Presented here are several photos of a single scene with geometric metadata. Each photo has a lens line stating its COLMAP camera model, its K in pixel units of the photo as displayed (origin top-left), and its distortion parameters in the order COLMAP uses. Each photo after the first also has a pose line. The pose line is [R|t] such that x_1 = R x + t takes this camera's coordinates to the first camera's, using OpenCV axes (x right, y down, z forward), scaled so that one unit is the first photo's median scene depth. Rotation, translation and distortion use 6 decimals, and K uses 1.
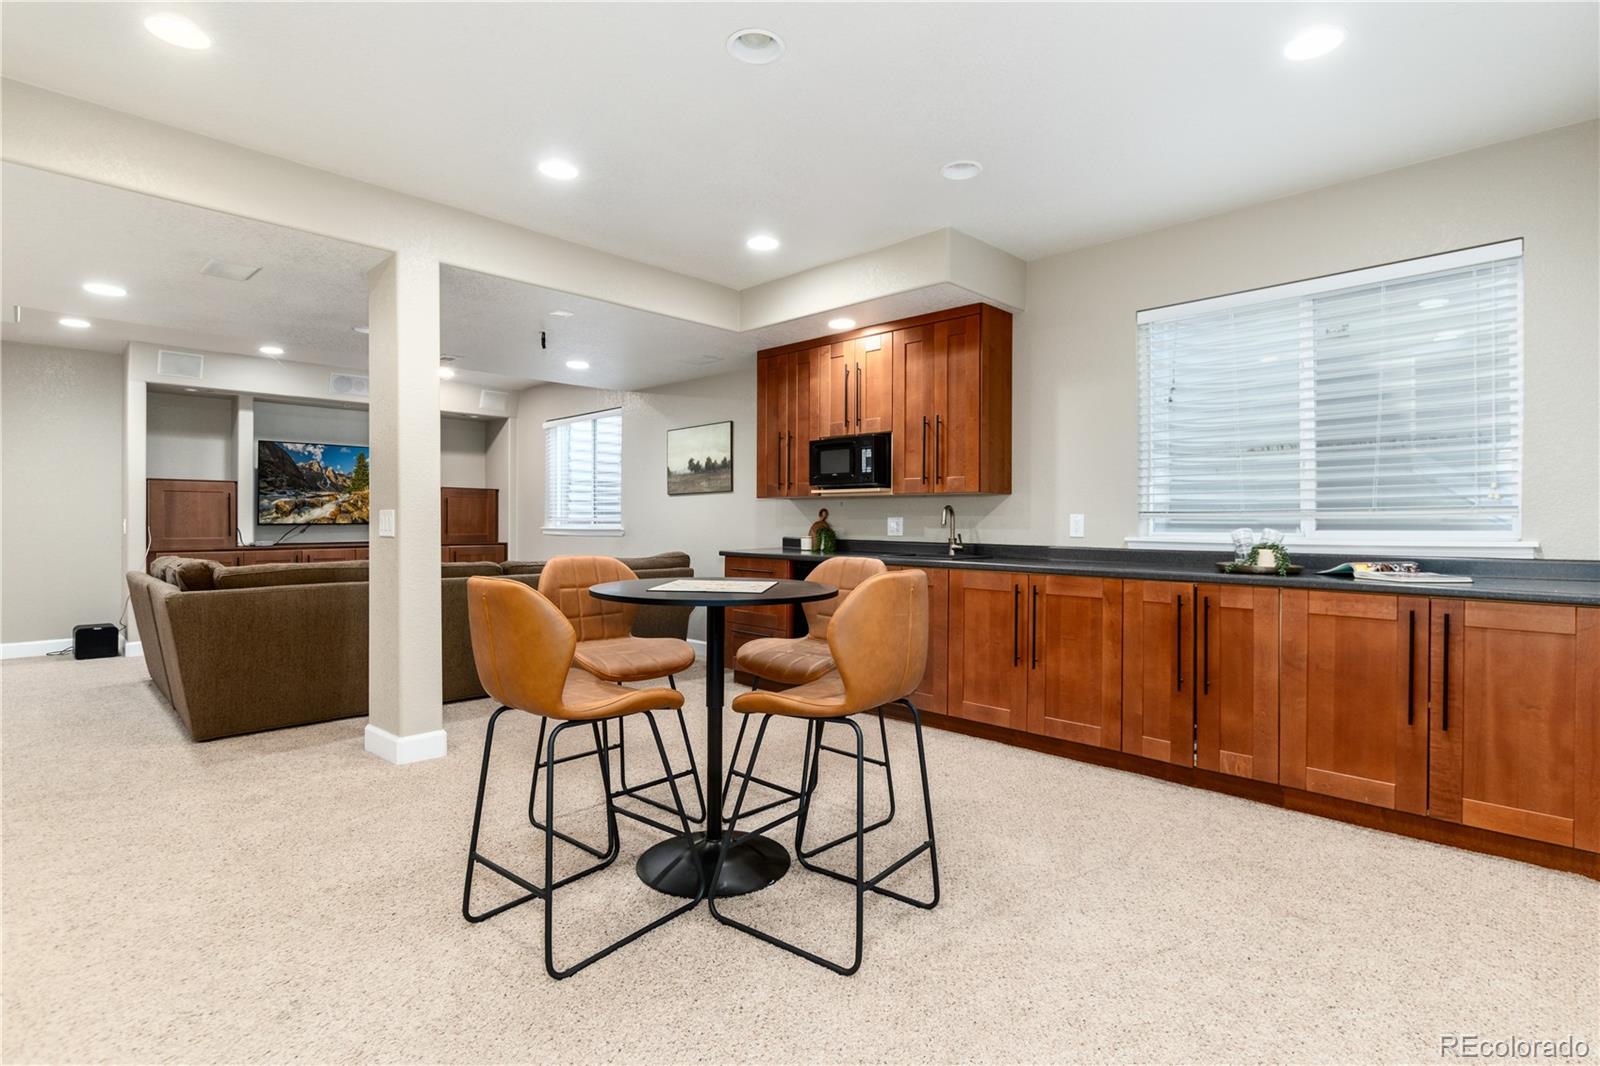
lens RADIAL K [[759.2, 0, 801.6], [0, 759.2, 524.2], [0, 0, 1]] dist [0.011224, -0.003742]
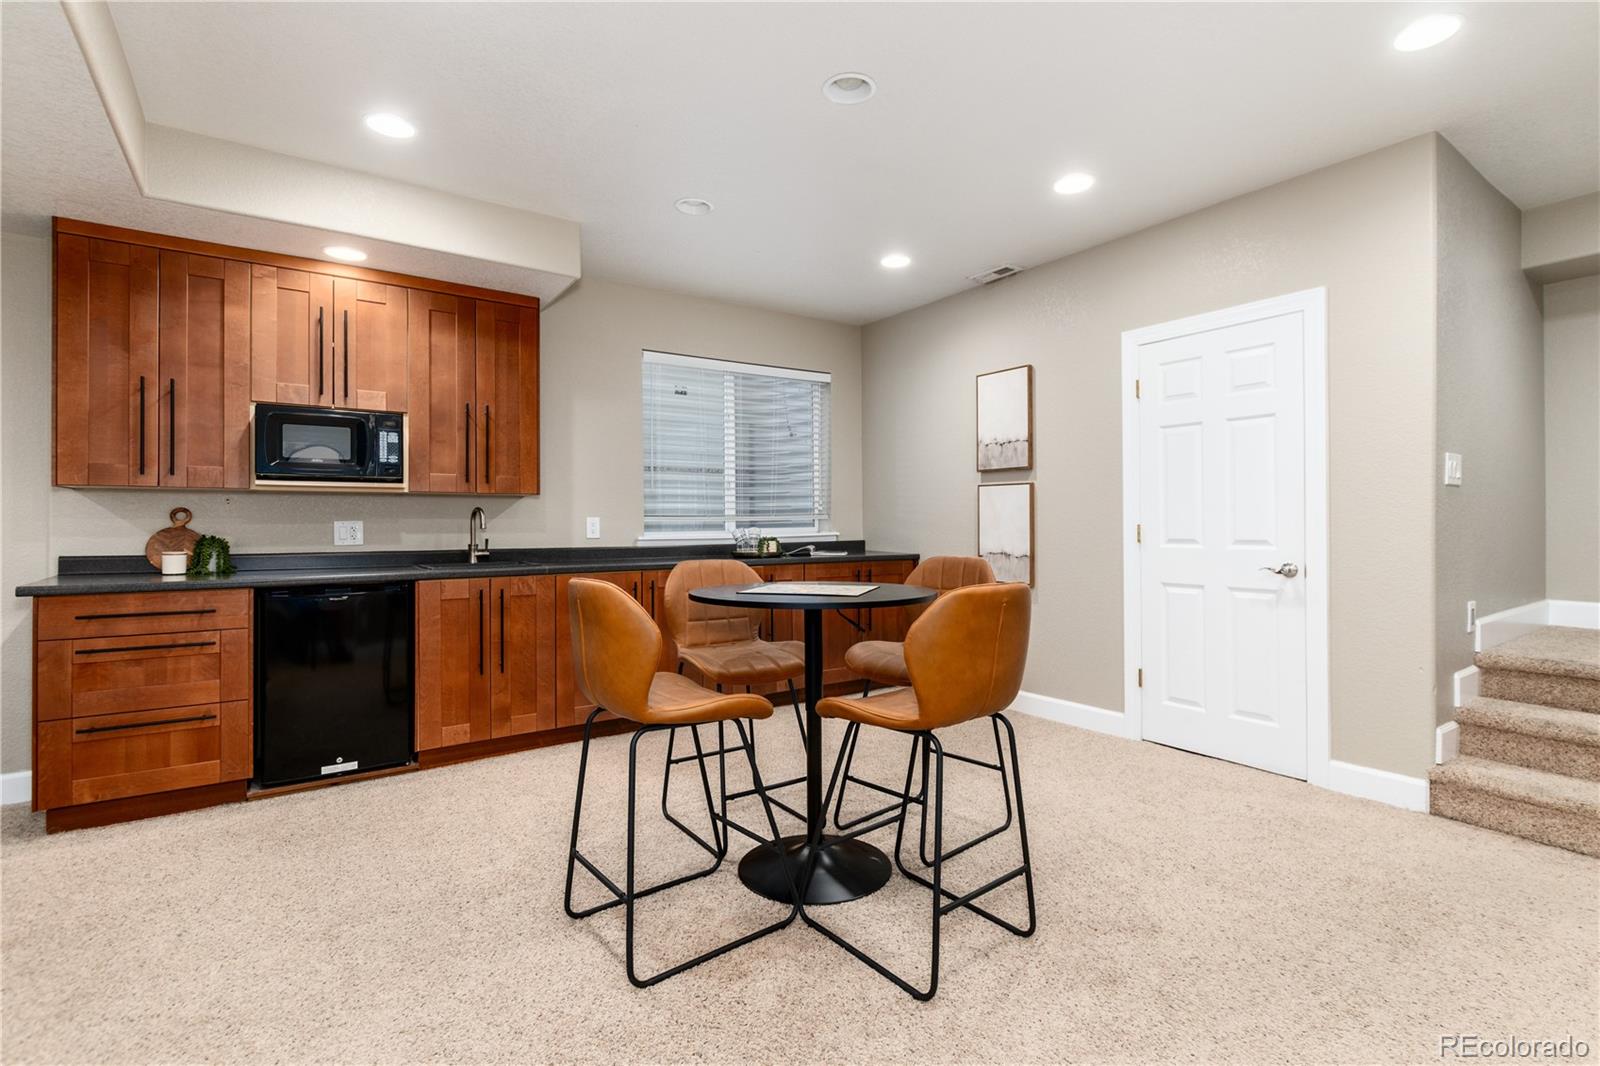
lens RADIAL K [[759.2, 0, 800.6], [0, 759.2, 521.5], [0, 0, 1]] dist [0.011224, -0.003742]
pose [[0.193044, -0.004295, 0.981181, -0.603901], [0.010431, 0.999943, 0.002325, -0.006091], [-0.981135, 0.009786, 0.193077, 0.453417]]
